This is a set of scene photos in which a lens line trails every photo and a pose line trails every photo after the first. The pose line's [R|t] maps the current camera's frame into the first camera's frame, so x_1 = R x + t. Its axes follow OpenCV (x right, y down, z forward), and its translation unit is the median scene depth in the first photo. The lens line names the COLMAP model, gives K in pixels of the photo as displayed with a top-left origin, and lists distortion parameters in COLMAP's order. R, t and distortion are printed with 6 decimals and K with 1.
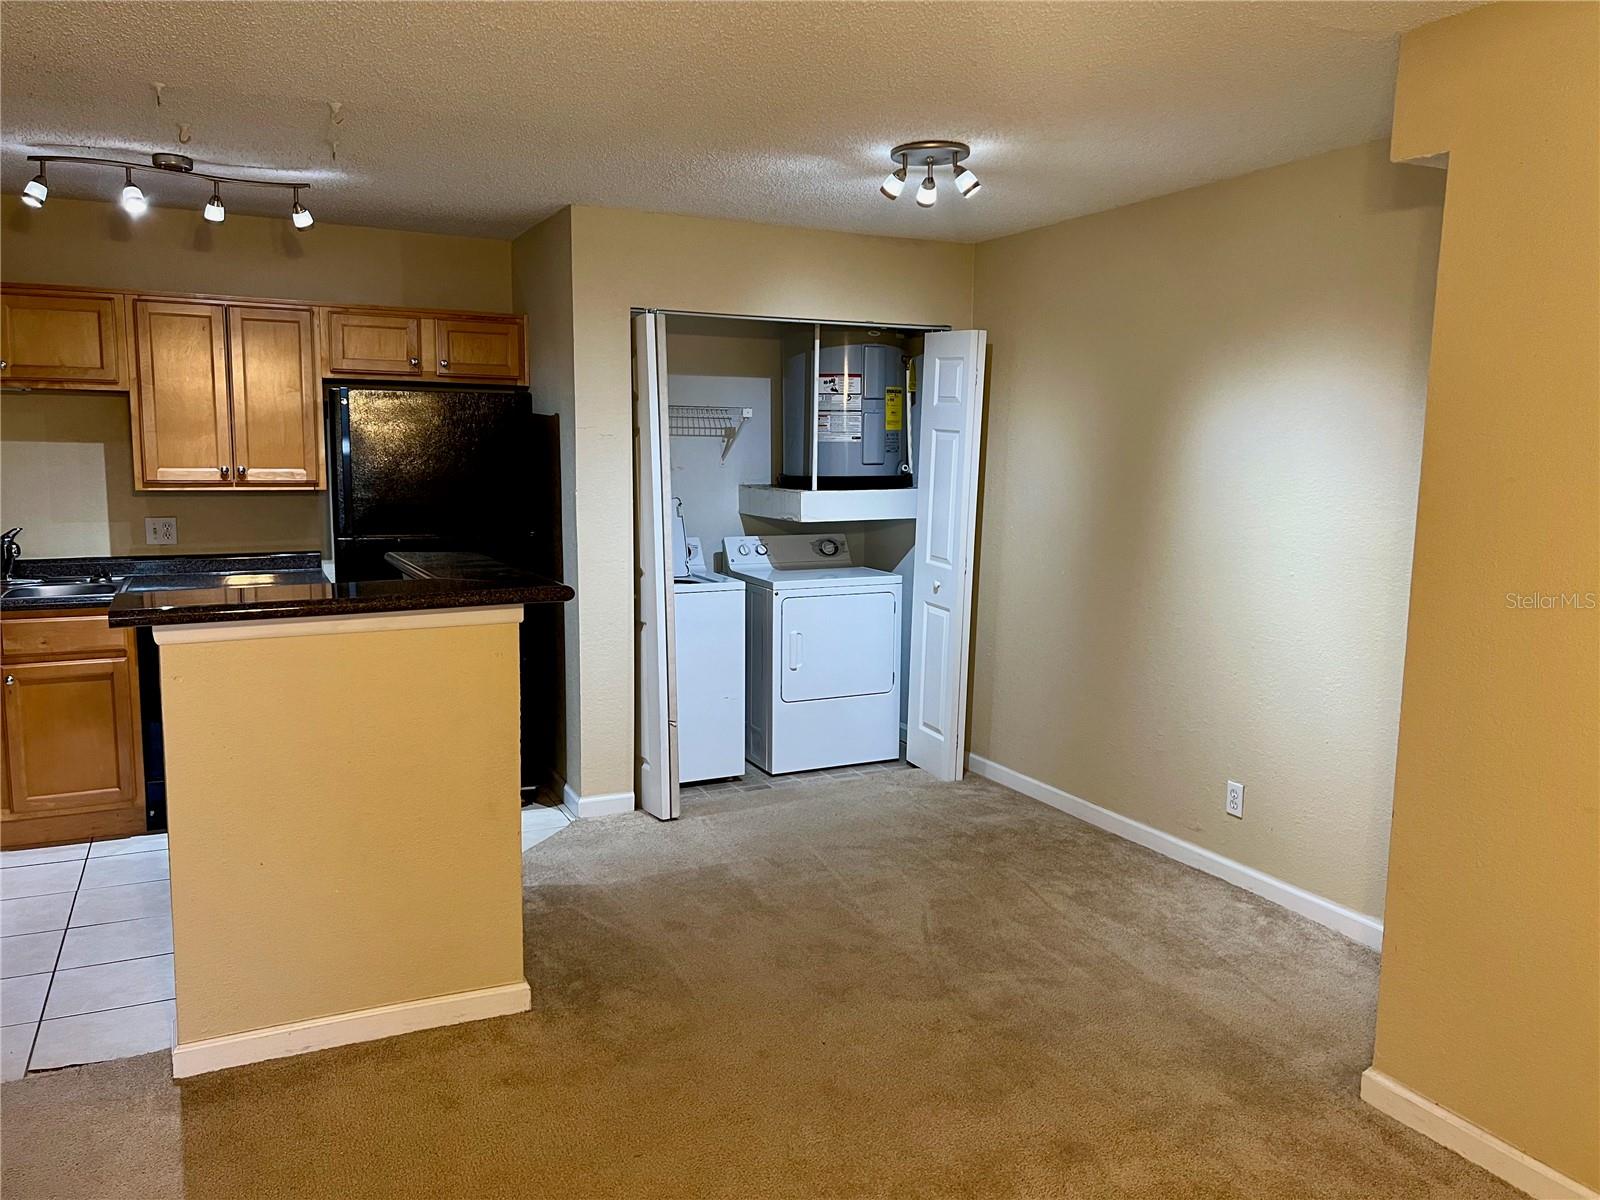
lens RADIAL K [[1193.0, 0, 800.0], [0, 1193.0, 600.0], [0, 0, 1]] dist [0.077580, -0.097274]
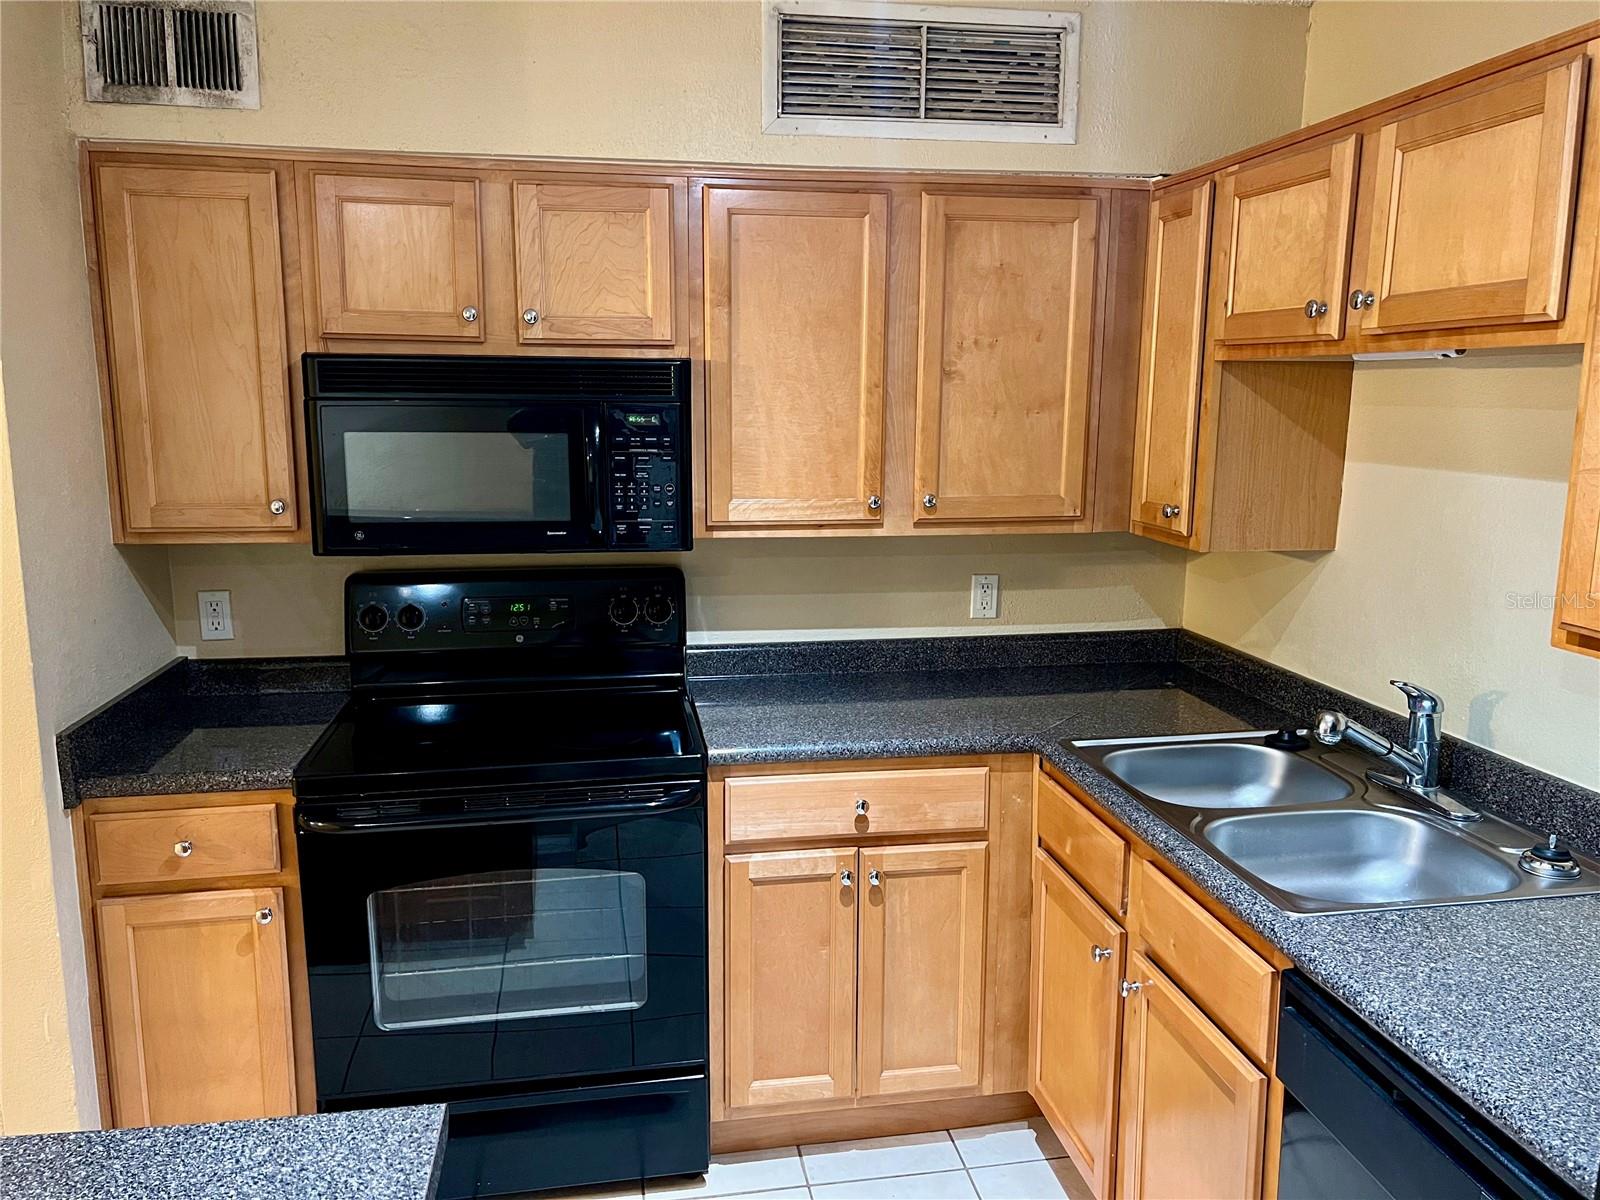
lens RADIAL K [[1193.0, 0, 800.0], [0, 1193.0, 600.0], [0, 0, 1]] dist [0.077580, -0.097274]
pose [[-0.278839, 0.149709, -0.948597, -0.158594], [-0.134507, 0.971949, 0.192933, -0.122177], [0.950872, 0.181390, -0.250880, 0.777969]]
